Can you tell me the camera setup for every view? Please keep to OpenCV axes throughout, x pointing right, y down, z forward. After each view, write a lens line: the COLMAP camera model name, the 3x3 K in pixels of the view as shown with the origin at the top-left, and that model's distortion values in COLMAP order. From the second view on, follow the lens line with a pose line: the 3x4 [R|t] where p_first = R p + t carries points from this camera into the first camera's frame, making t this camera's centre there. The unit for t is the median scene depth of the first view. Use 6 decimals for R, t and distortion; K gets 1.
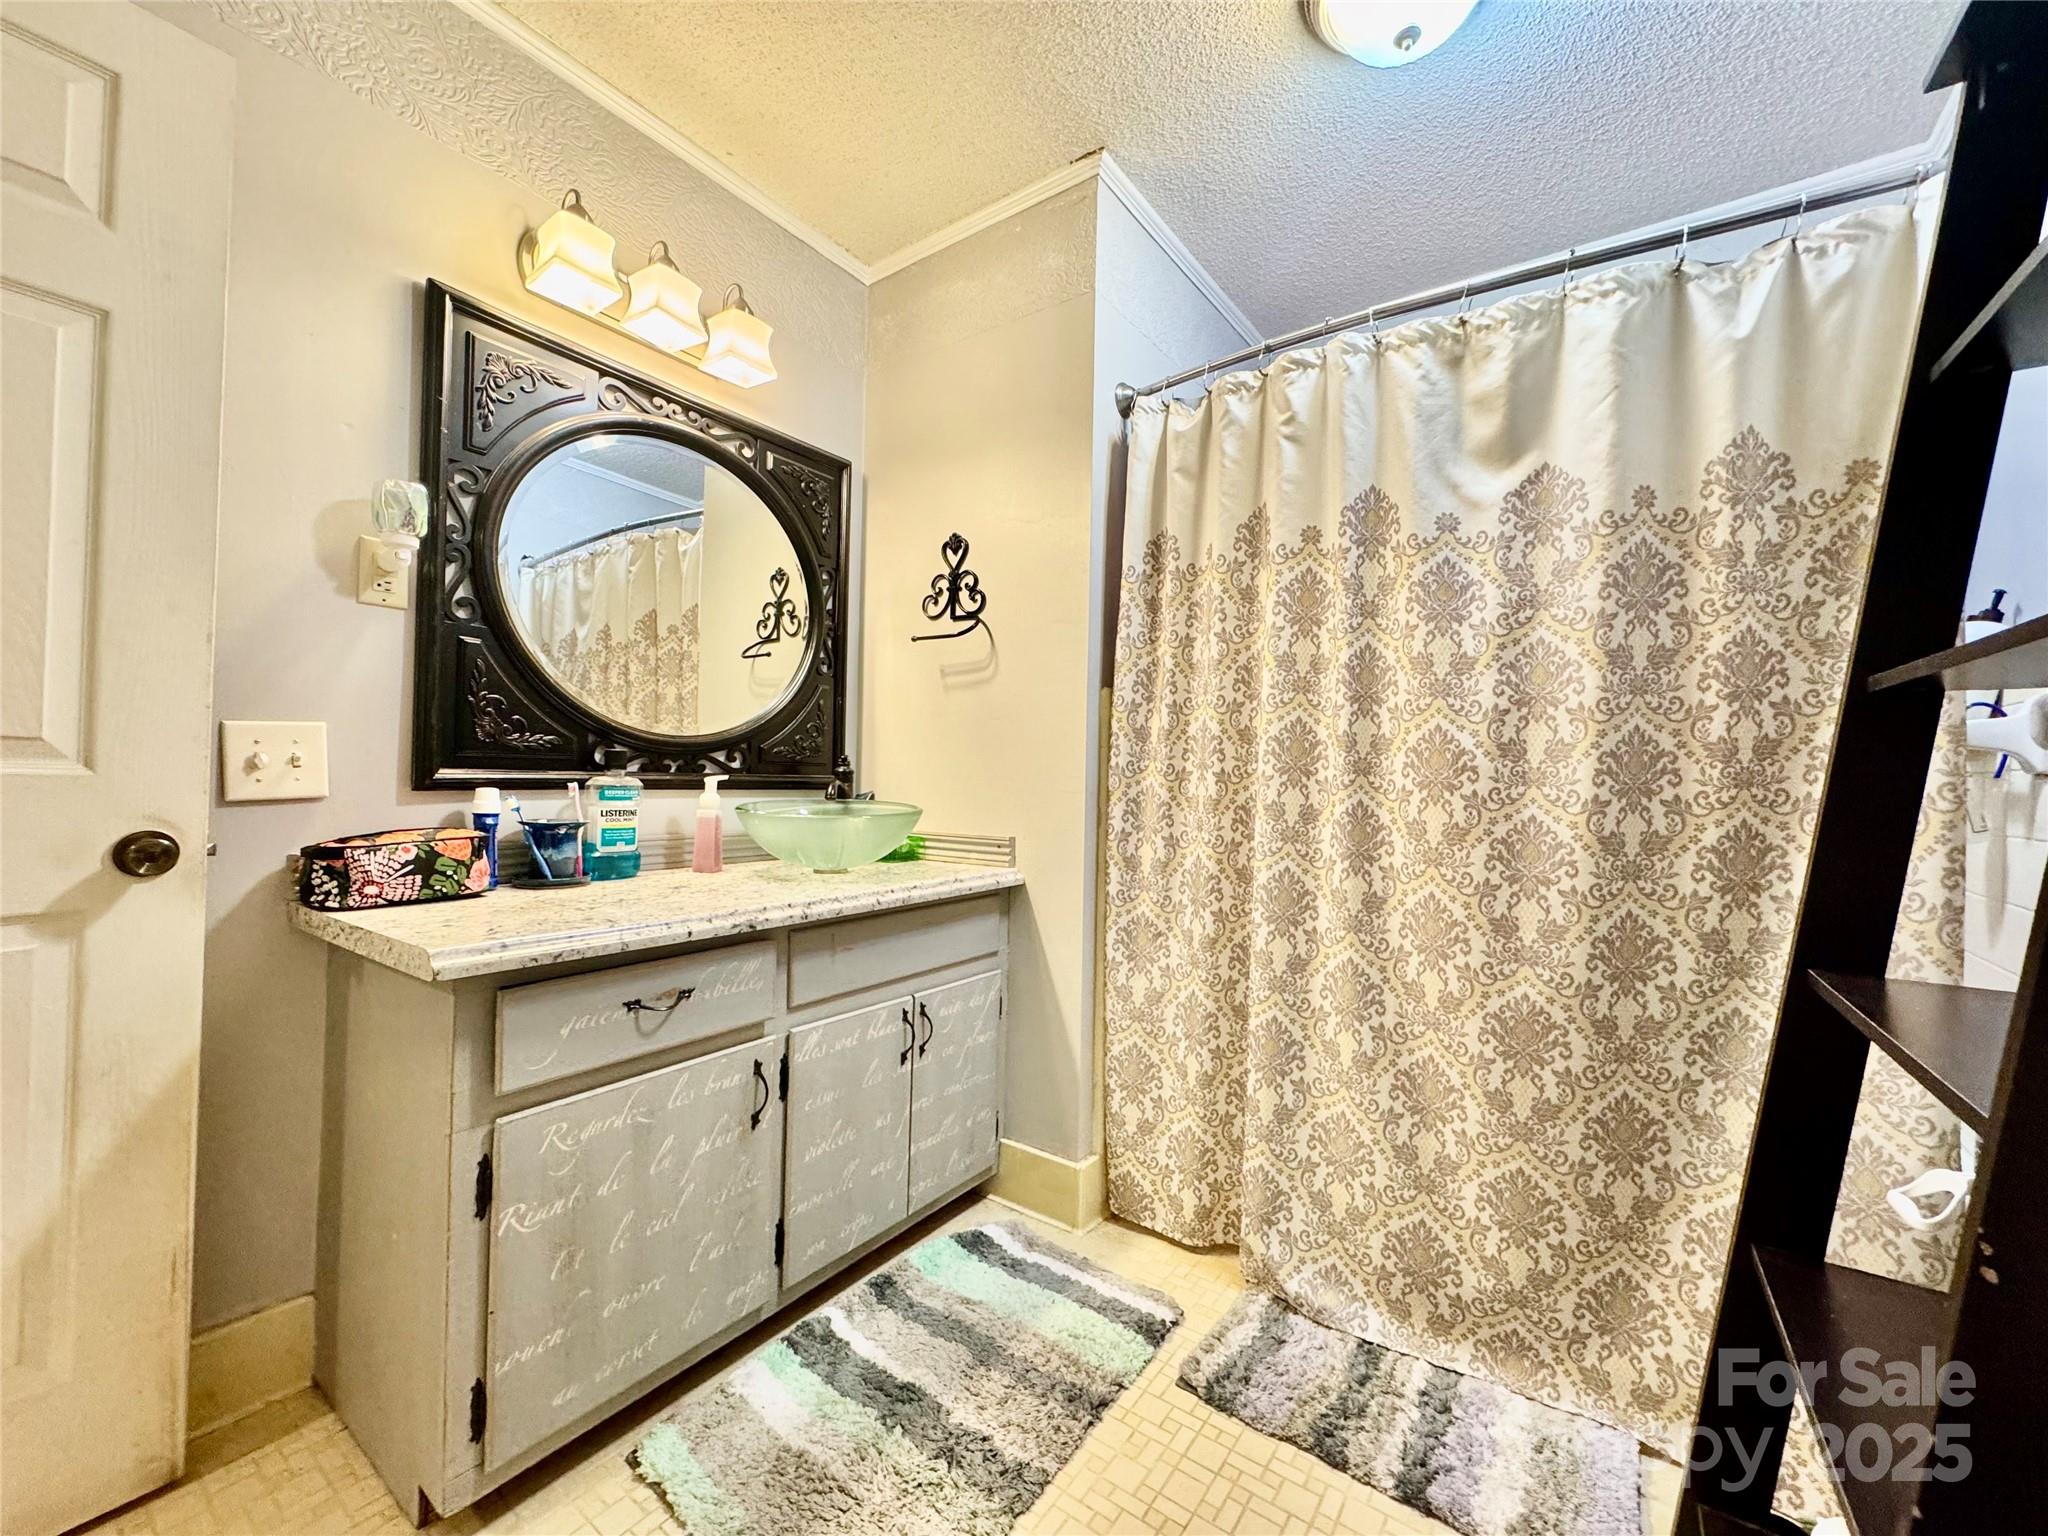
lens RADIAL K [[816.9, 0, 1024.0], [0, 816.9, 768.0], [0, 0, 1]] dist [-0.001016, -0.000221]
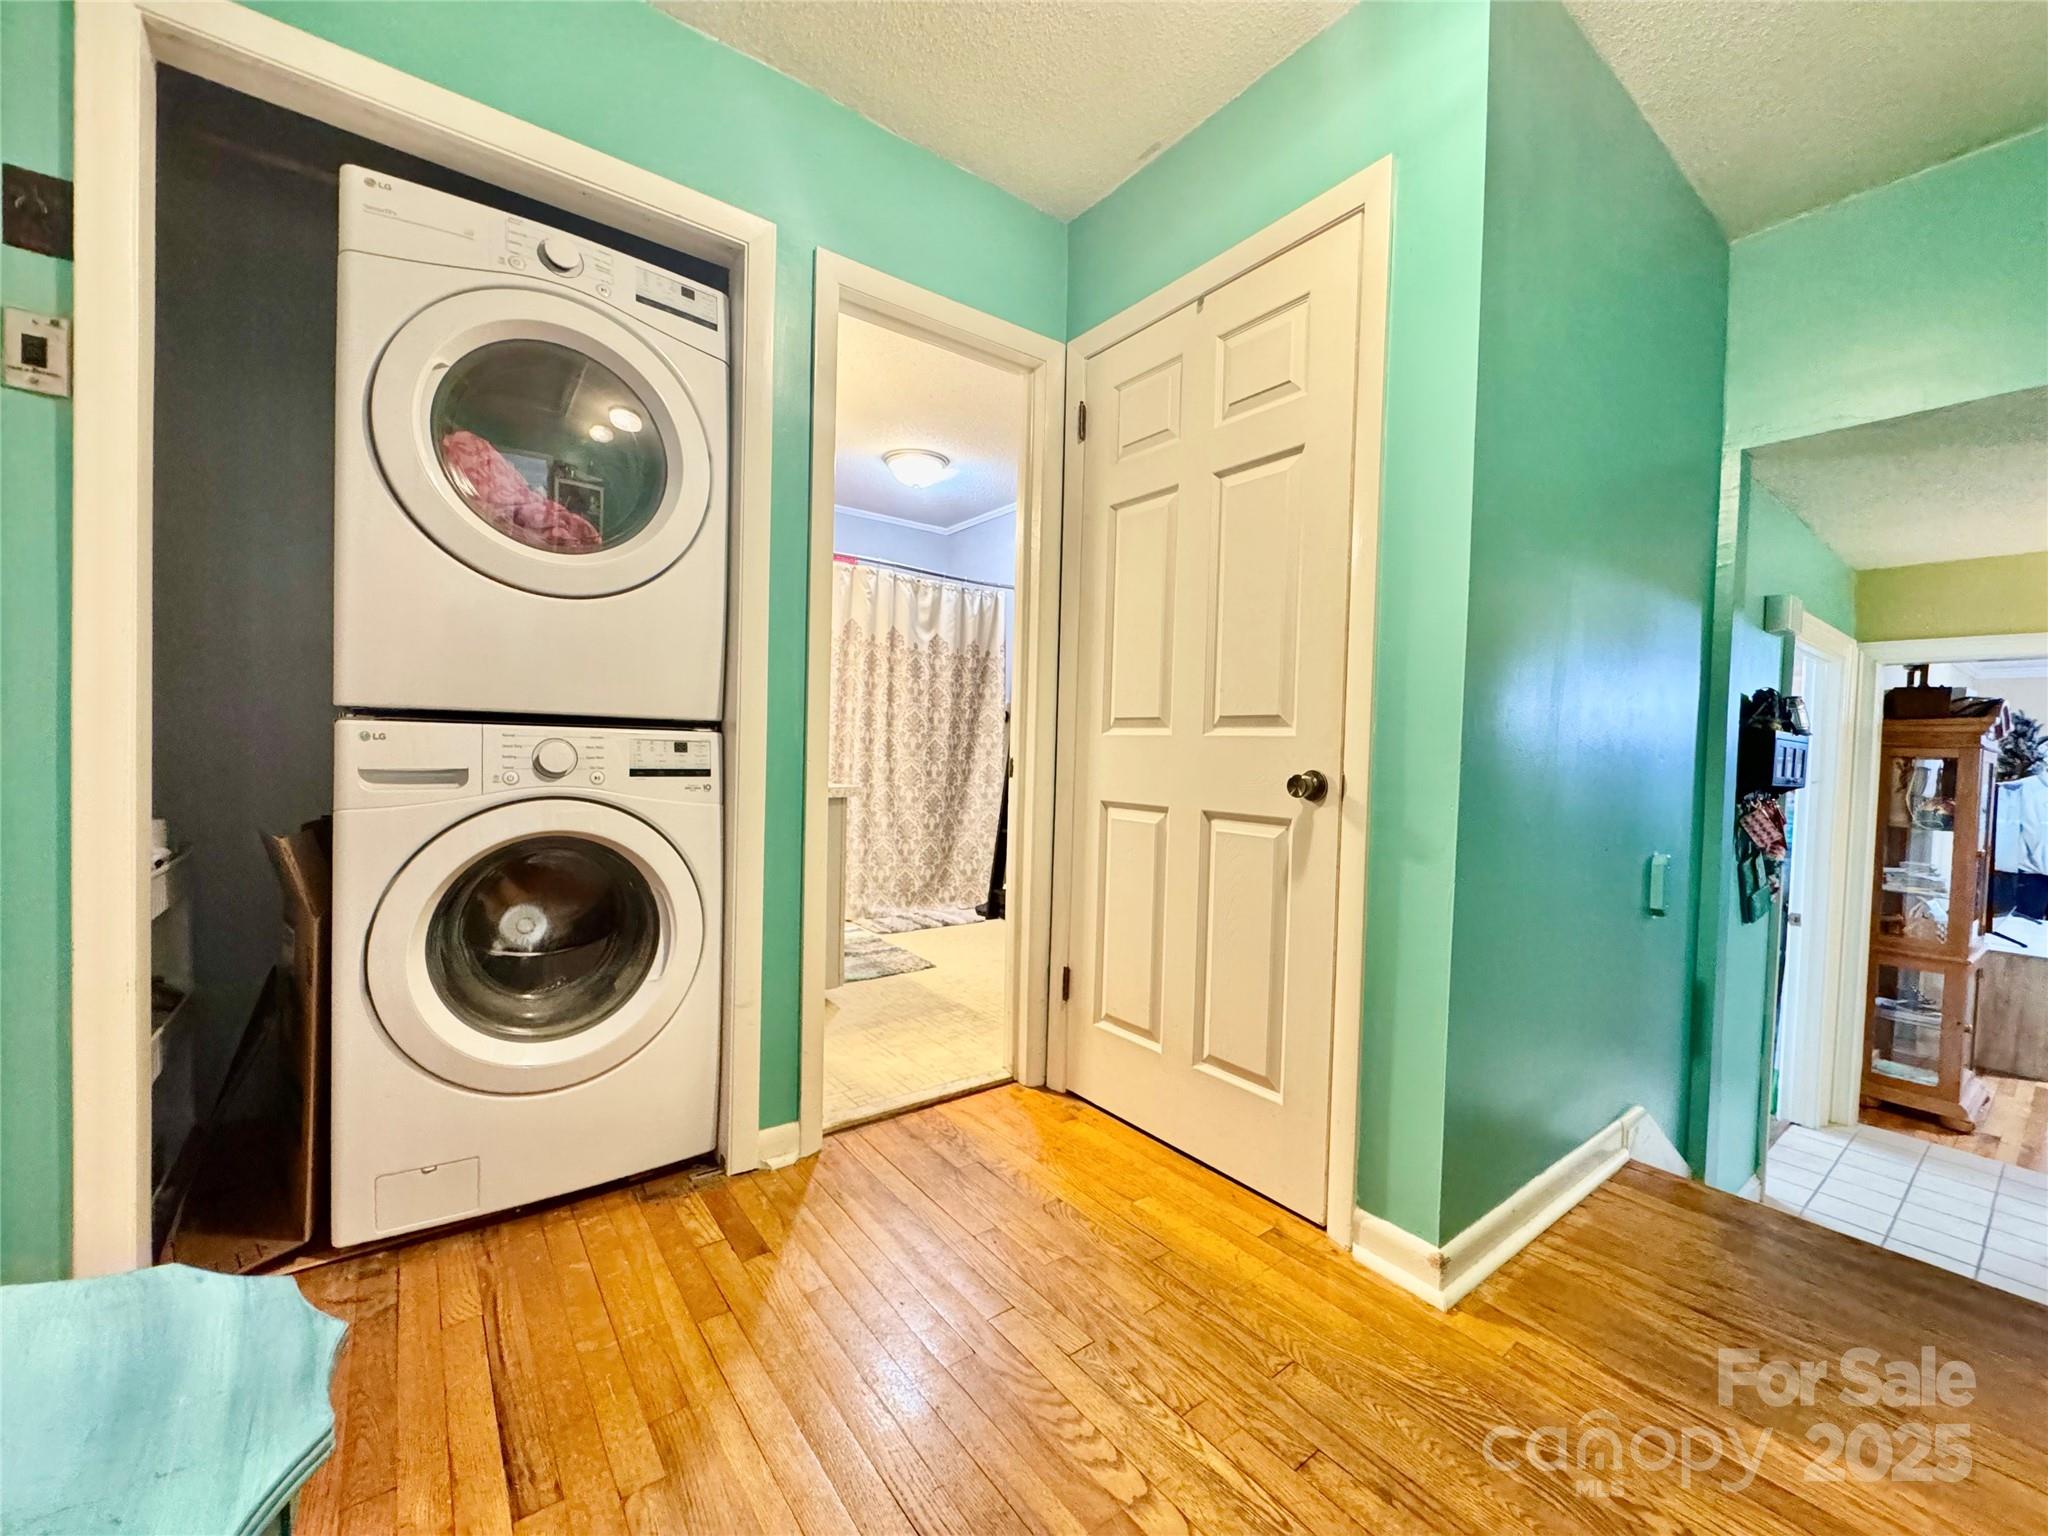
lens RADIAL K [[816.9, 0, 1024.0], [0, 816.9, 768.0], [0, 0, 1]] dist [-0.001016, -0.000221]
pose [[0.285196, -0.044241, 0.957448, -2.459508], [-0.028604, 0.998096, 0.054640, -0.019287], [-0.958042, -0.042970, 0.283387, -0.303393]]
